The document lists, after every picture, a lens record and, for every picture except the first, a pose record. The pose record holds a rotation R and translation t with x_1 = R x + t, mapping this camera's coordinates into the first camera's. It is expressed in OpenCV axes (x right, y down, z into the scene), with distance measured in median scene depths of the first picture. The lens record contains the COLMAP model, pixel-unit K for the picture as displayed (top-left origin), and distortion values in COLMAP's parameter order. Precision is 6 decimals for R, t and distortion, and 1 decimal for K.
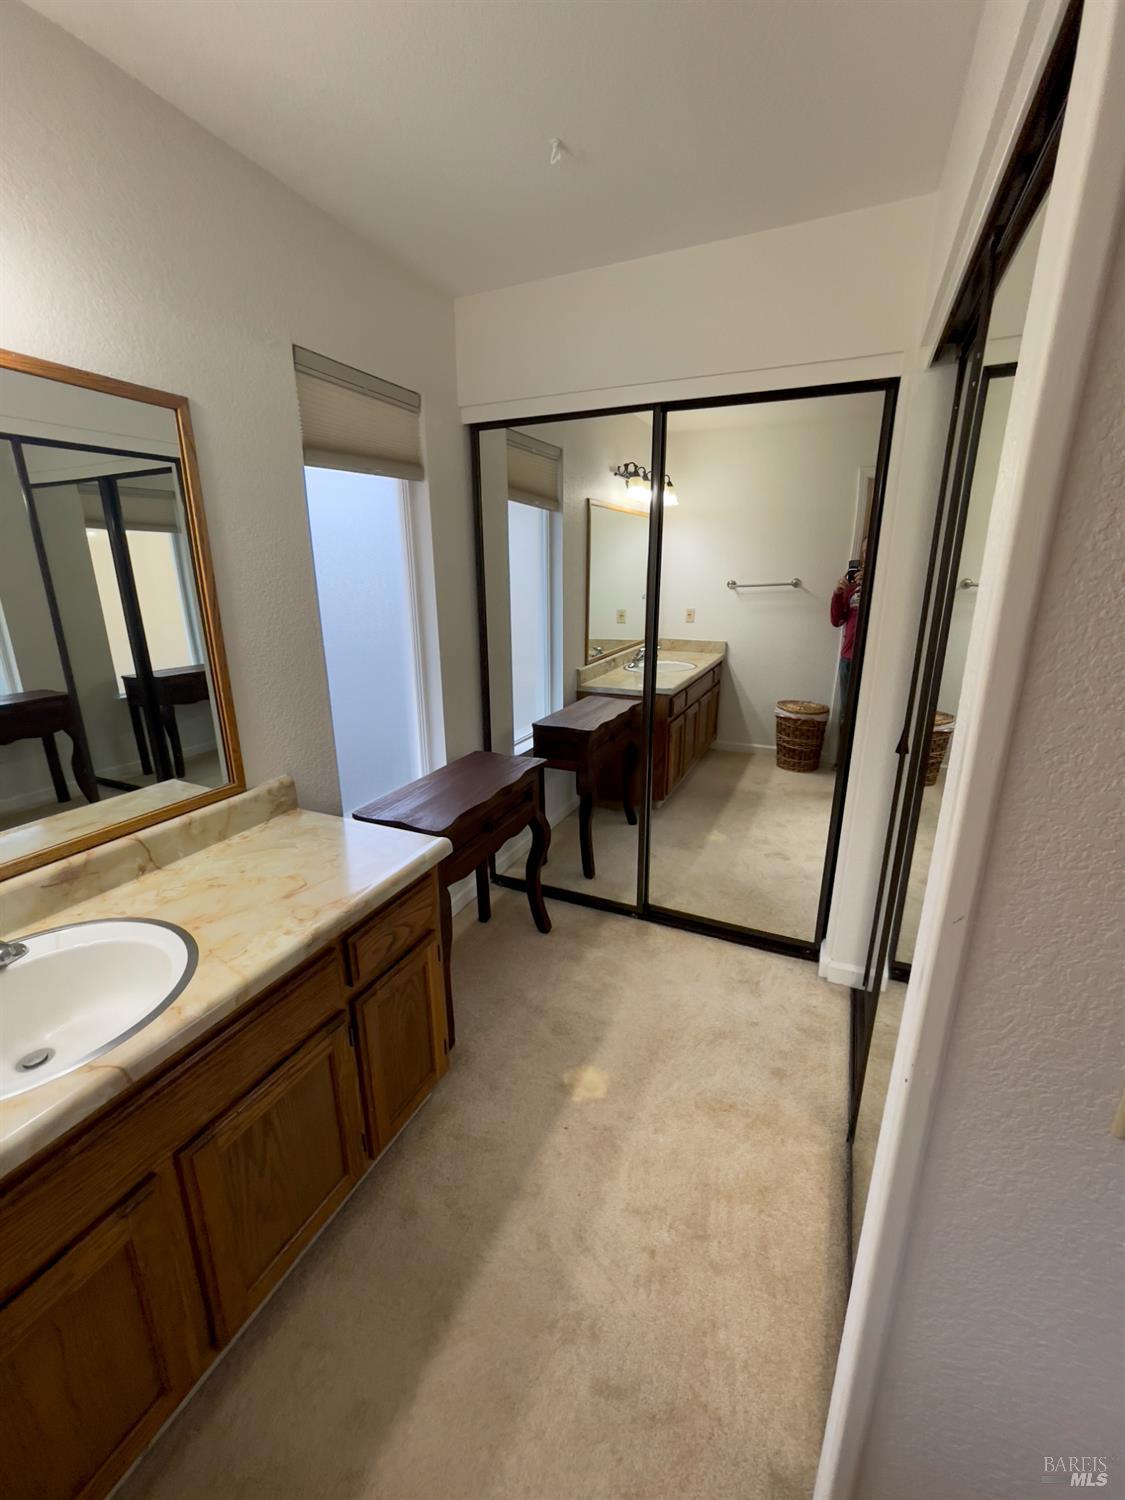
lens RADIAL K [[610.5, 0, 556.2], [0, 610.5, 743.5], [0, 0, 1]] dist [-0.018436, 0.009097]
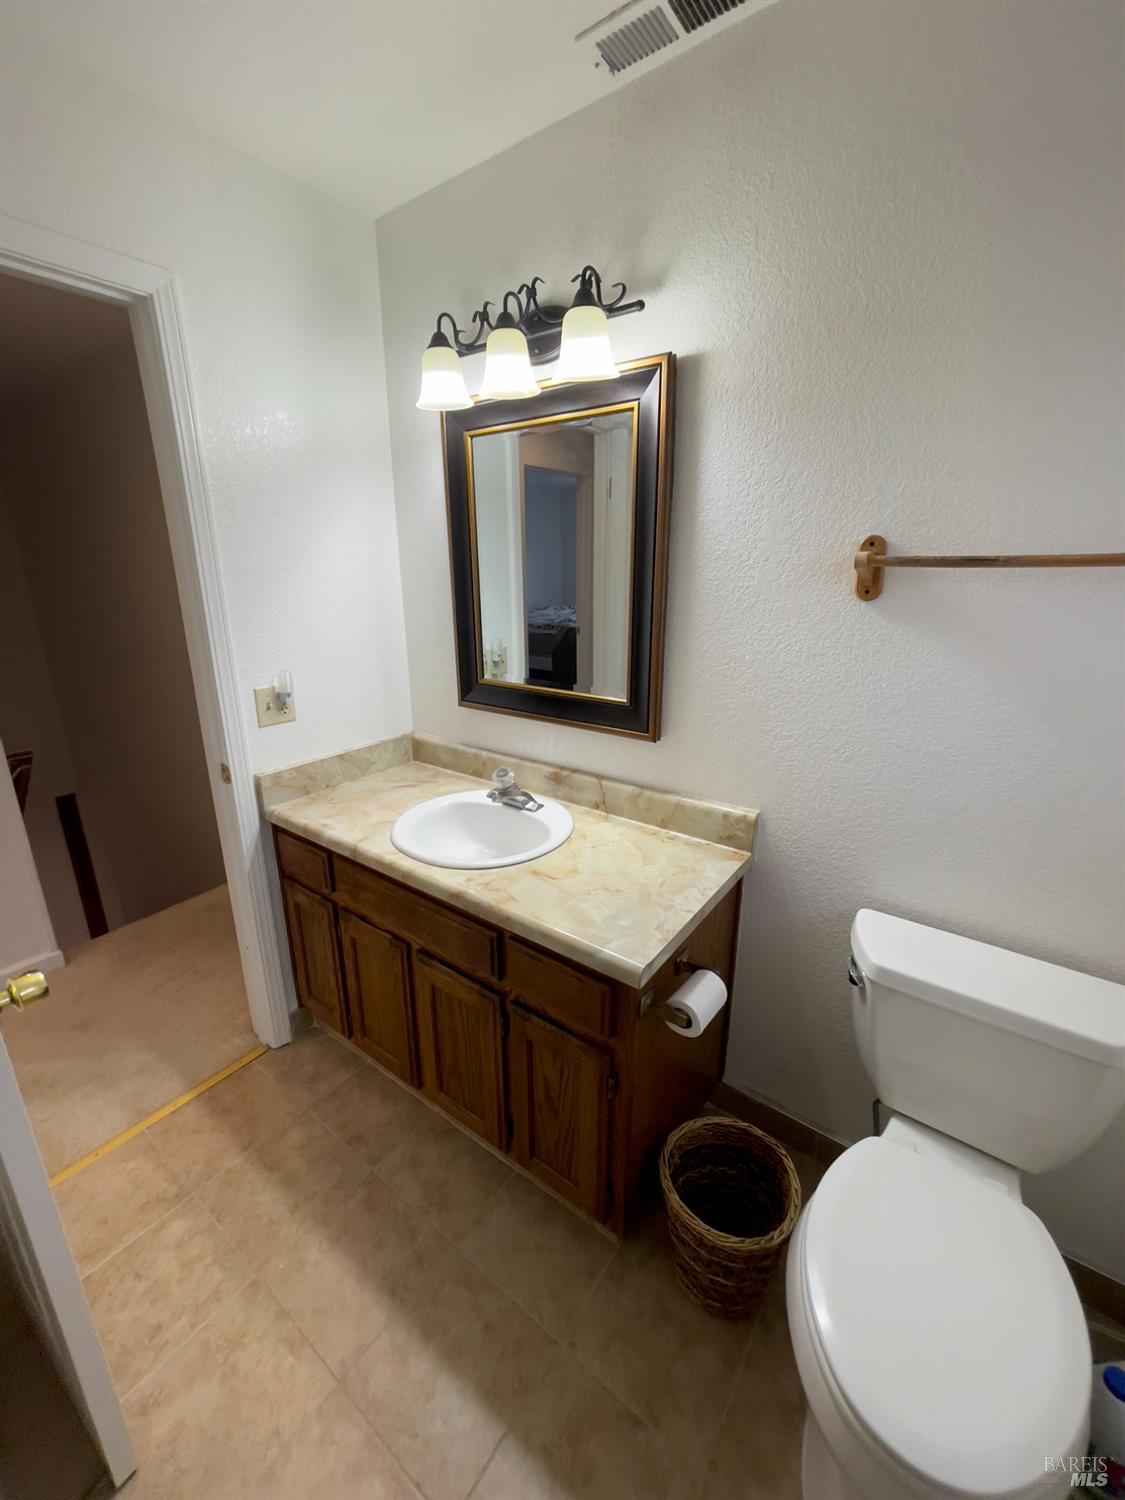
lens RADIAL K [[599.4, 0, 561.1], [0, 599.4, 744.3], [0, 0, 1]] dist [-0.009506, -0.000035]
pose [[-0.200196, 0.282617, -0.938109, 0.397106], [-0.268896, 0.904877, 0.329989, -0.263461], [0.942134, 0.318317, -0.105158, 0.946804]]
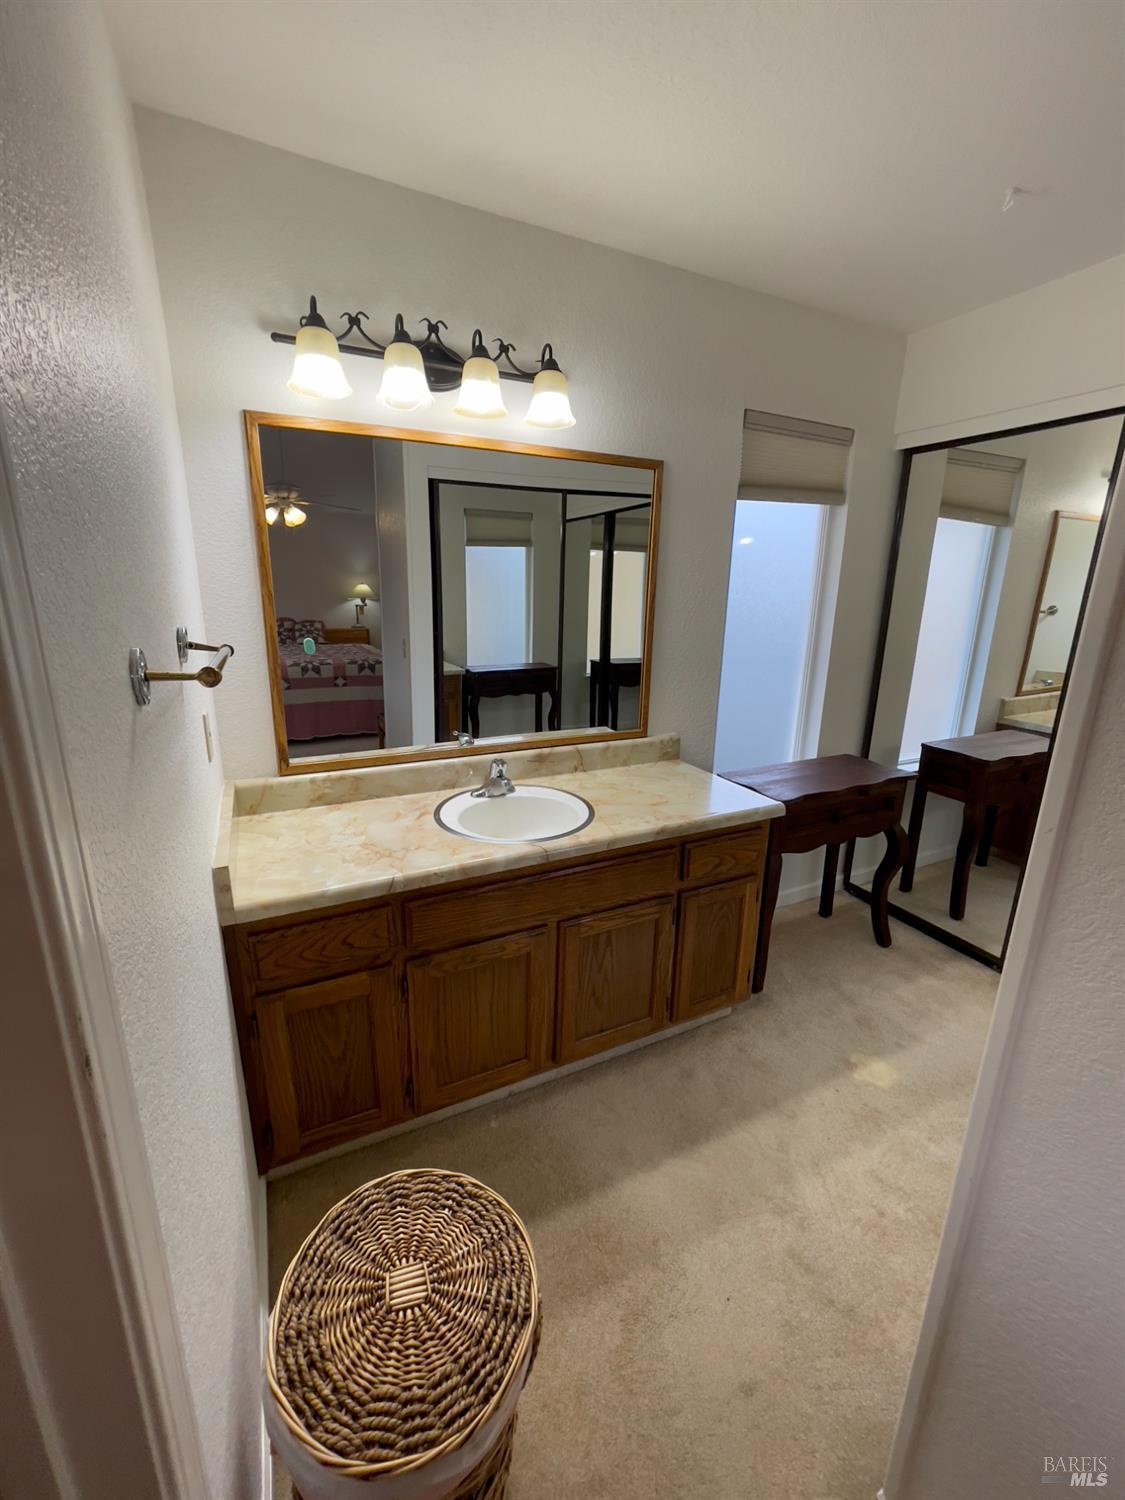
lens RADIAL K [[610.5, 0, 556.2], [0, 610.5, 743.5], [0, 0, 1]] dist [-0.018436, 0.009097]
pose [[0.773945, 0.178209, -0.607660, 0.197806], [-0.194630, 0.980079, 0.039539, 0.086049], [0.602601, 0.087668, 0.793213, -0.252038]]
